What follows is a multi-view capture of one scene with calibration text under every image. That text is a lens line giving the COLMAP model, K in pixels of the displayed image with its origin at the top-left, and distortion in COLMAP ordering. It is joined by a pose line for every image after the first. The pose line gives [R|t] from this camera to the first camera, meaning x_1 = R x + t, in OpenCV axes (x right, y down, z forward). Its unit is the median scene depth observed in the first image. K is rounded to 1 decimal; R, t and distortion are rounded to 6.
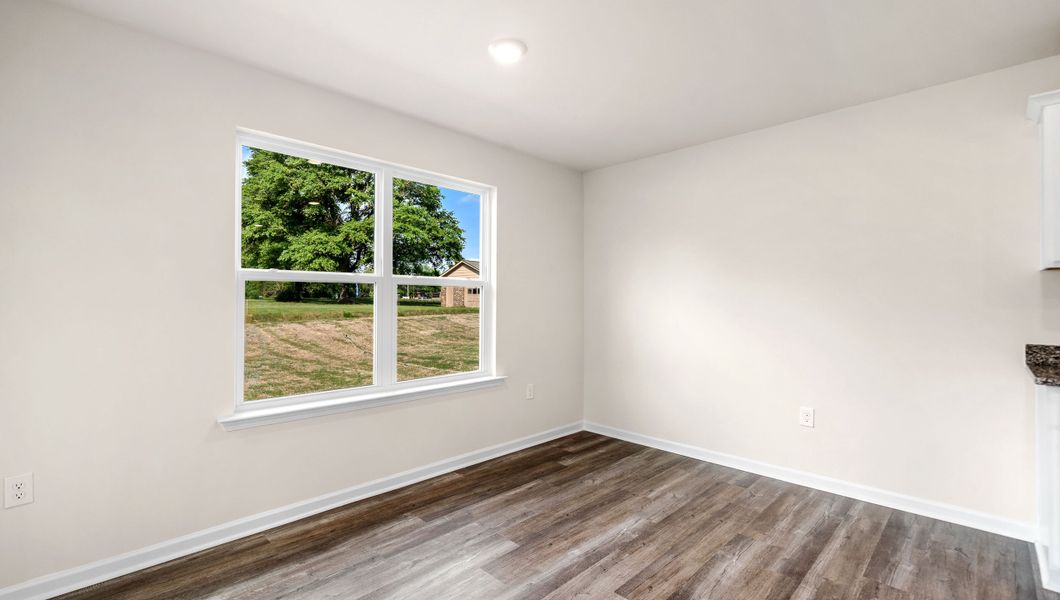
lens RADIAL K [[464.9, 0, 524.7], [0, 464.9, 300.5], [0, 0, 1]] dist [-0.000109, 0.000580]
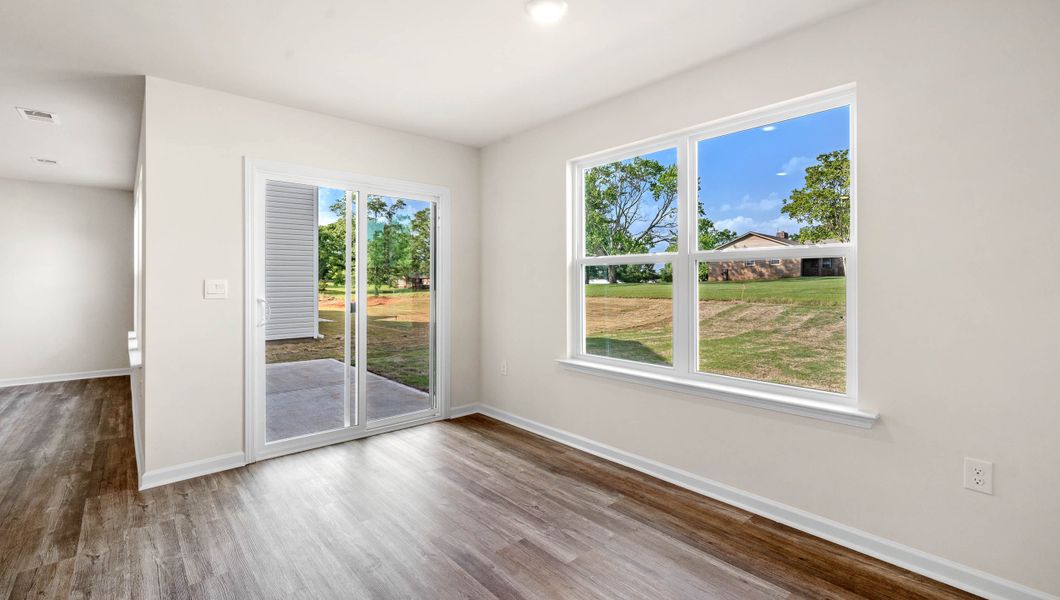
lens RADIAL K [[464.9, 0, 516.4], [0, 464.9, 281.0], [0, 0, 1]] dist [-0.000109, 0.000580]
pose [[-0.082071, -0.005866, -0.996609, 0.828395], [-0.000292, 0.999983, -0.005862, 0.009243], [0.996626, -0.000190, -0.082071, 0.944154]]
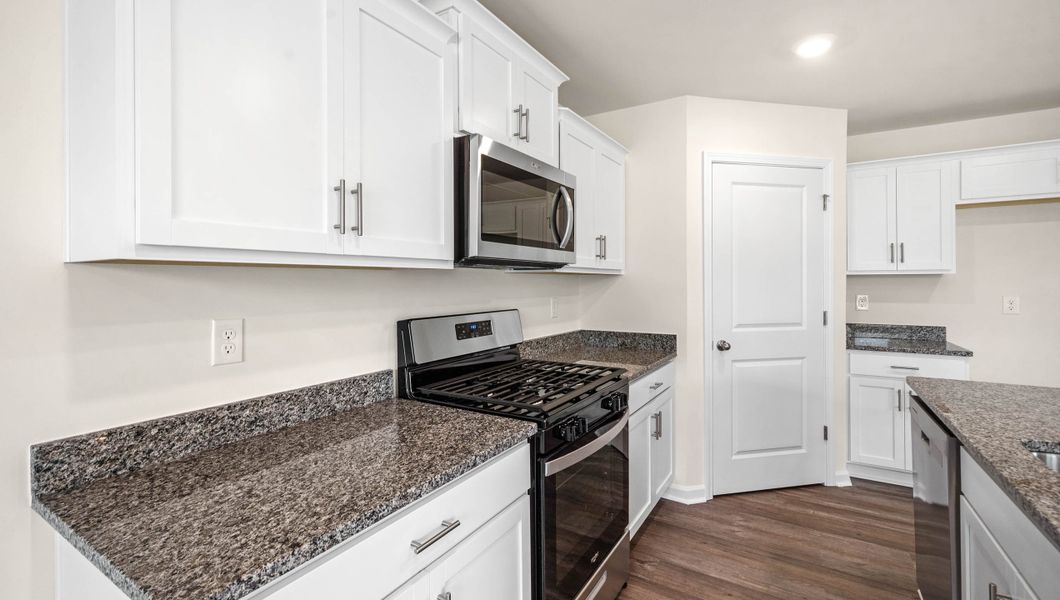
lens RADIAL K [[464.9, 0, 512.1], [0, 464.9, 282.4], [0, 0, 1]] dist [-0.000109, 0.000580]
pose [[-0.208740, -0.001626, 0.977970, 0.608763], [0.007221, 0.999969, 0.003204, -0.044985], [-0.977944, 0.007731, -0.208722, 0.687060]]
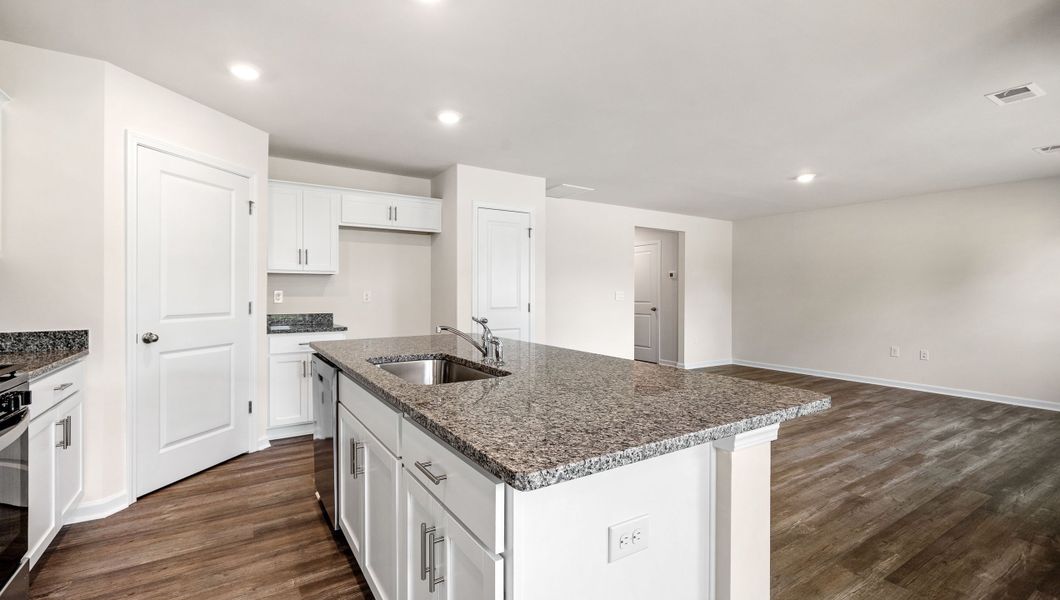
lens RADIAL K [[464.9, 0, 522.2], [0, 464.9, 293.5], [0, 0, 1]] dist [-0.000109, 0.000580]
pose [[-0.974714, -0.006009, 0.223375, 0.508721], [-0.004561, 0.999965, 0.006998, 0.003161], [-0.223409, 0.005803, -0.974708, 0.823949]]
